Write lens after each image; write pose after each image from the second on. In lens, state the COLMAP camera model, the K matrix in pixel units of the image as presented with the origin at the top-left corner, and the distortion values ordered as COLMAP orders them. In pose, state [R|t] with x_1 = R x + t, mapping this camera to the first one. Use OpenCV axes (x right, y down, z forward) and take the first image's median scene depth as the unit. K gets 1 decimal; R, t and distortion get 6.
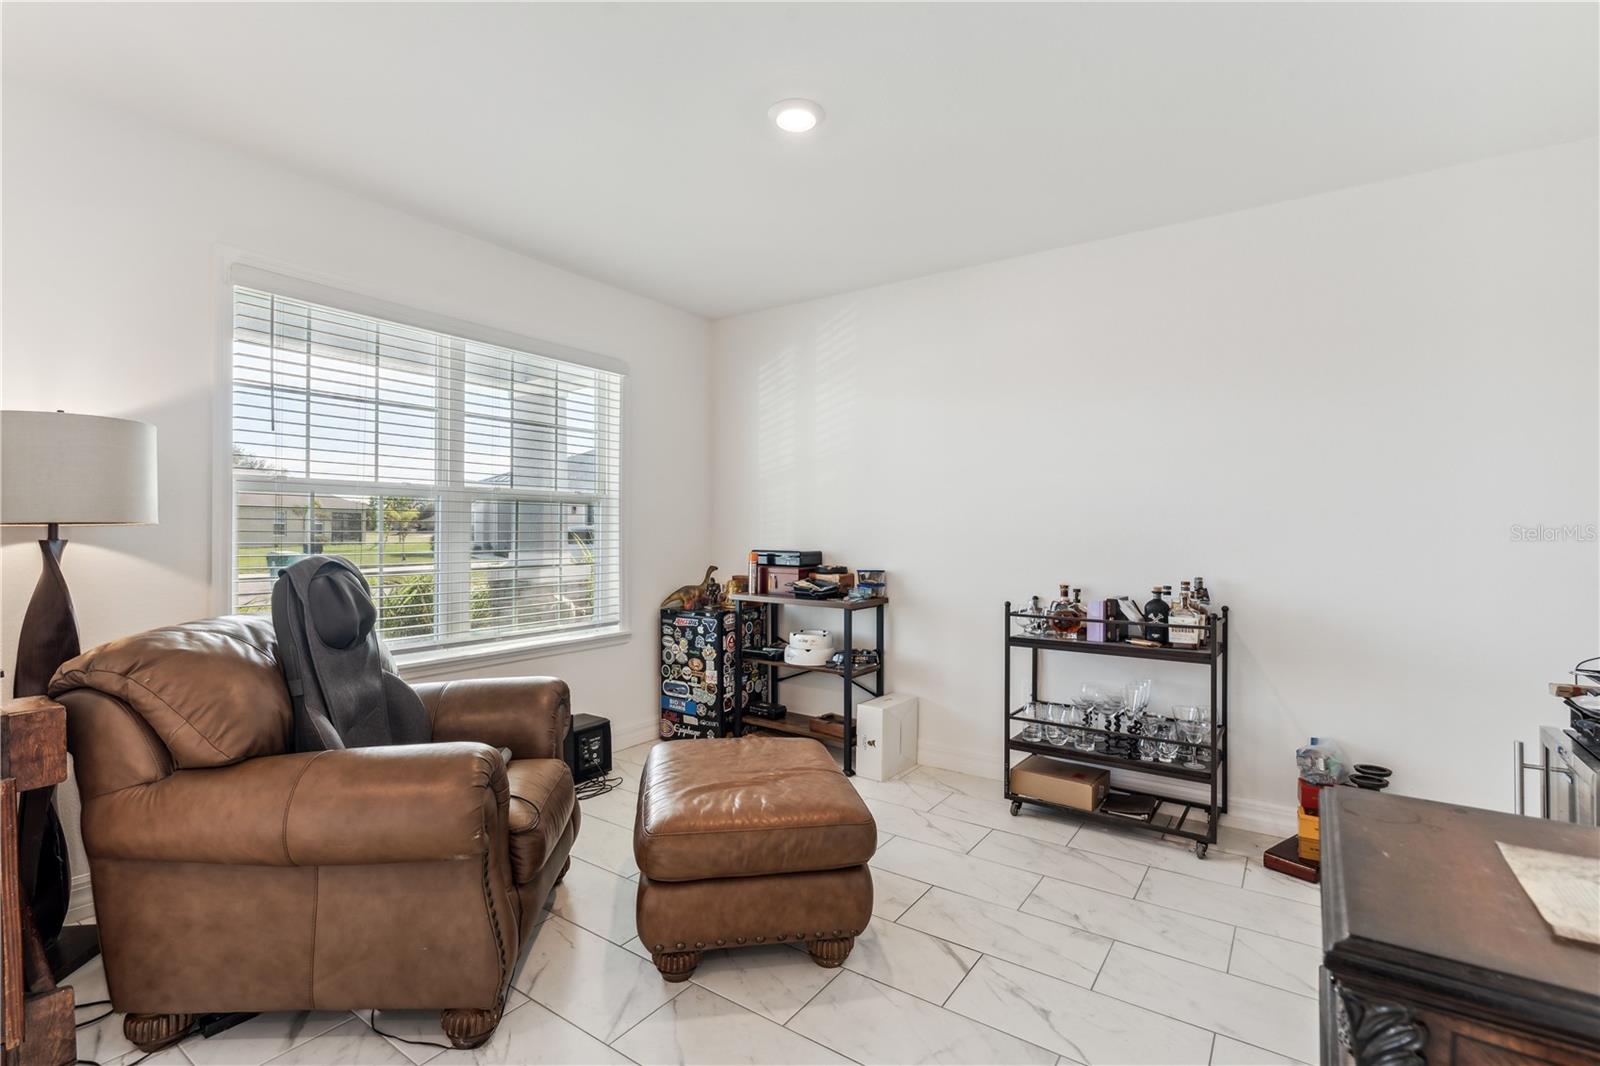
lens RADIAL K [[734.1, 0, 800.0], [0, 734.1, 533.0], [0, 0, 1]] dist [0.000195, 0.000094]
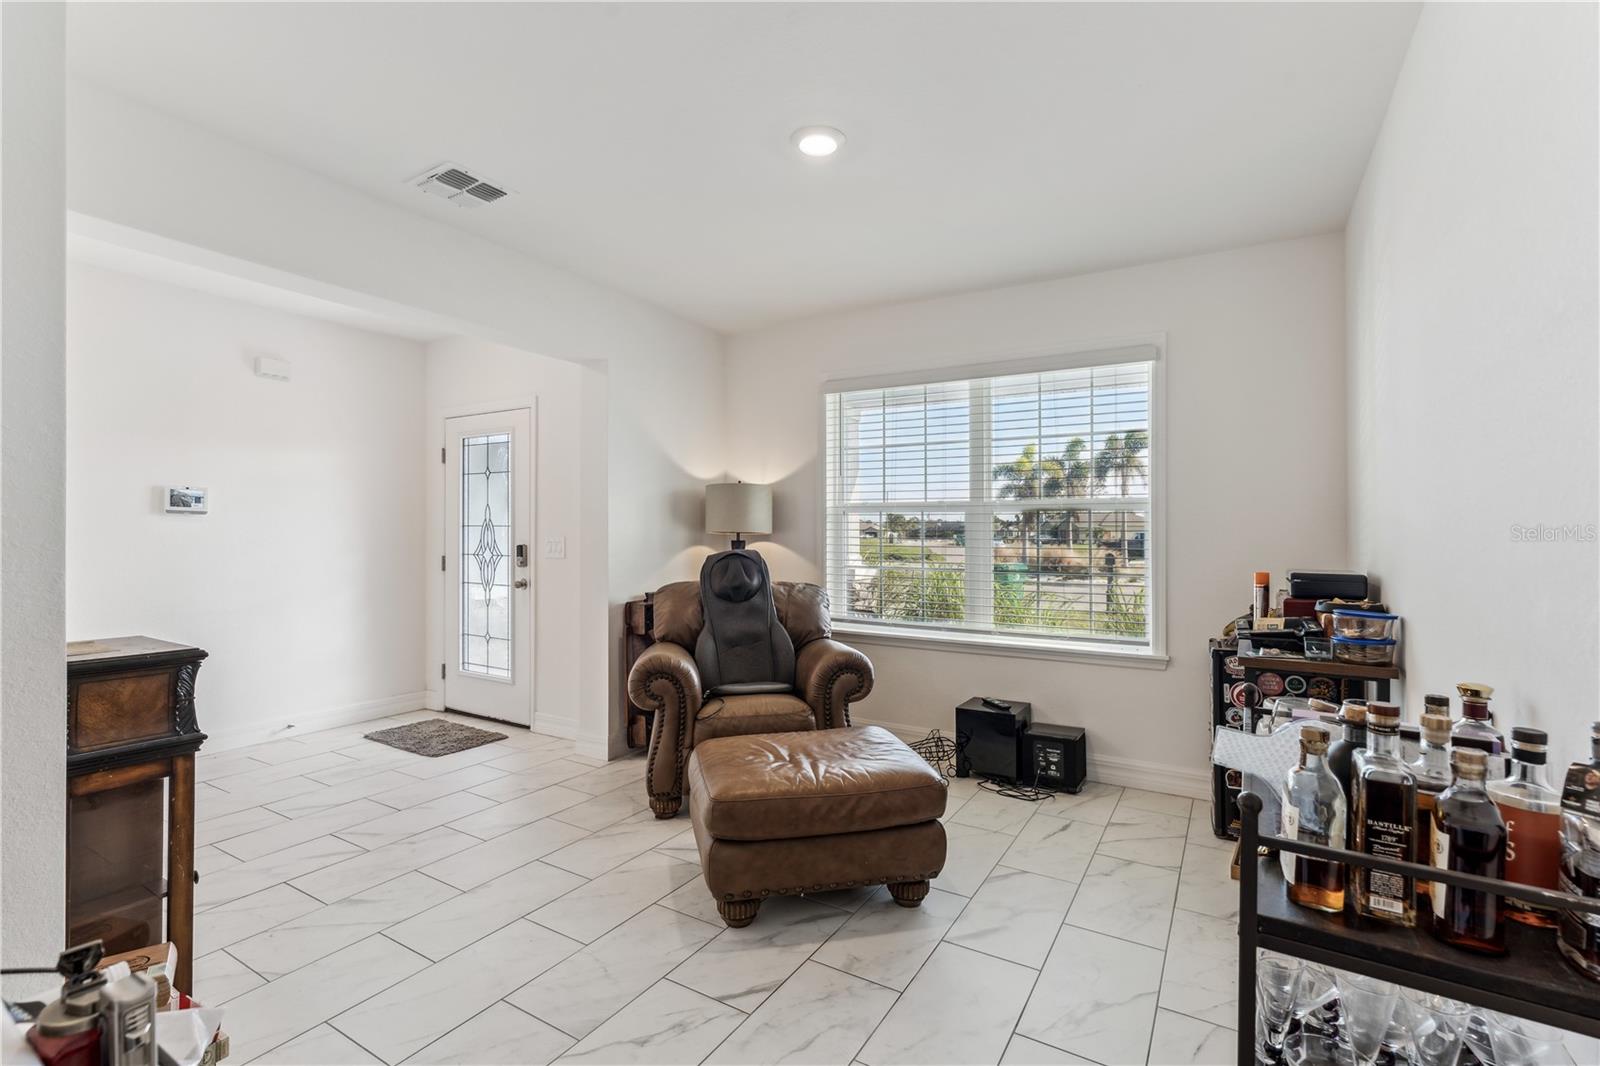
lens RADIAL K [[734.1, 0, 800.0], [0, 734.1, 533.0], [0, 0, 1]] dist [0.000195, 0.000094]
pose [[0.065244, -0.003864, -0.997862, 0.927181], [-0.010937, 0.999930, -0.004587, -0.003081], [0.997809, 0.011213, 0.065198, 0.810113]]
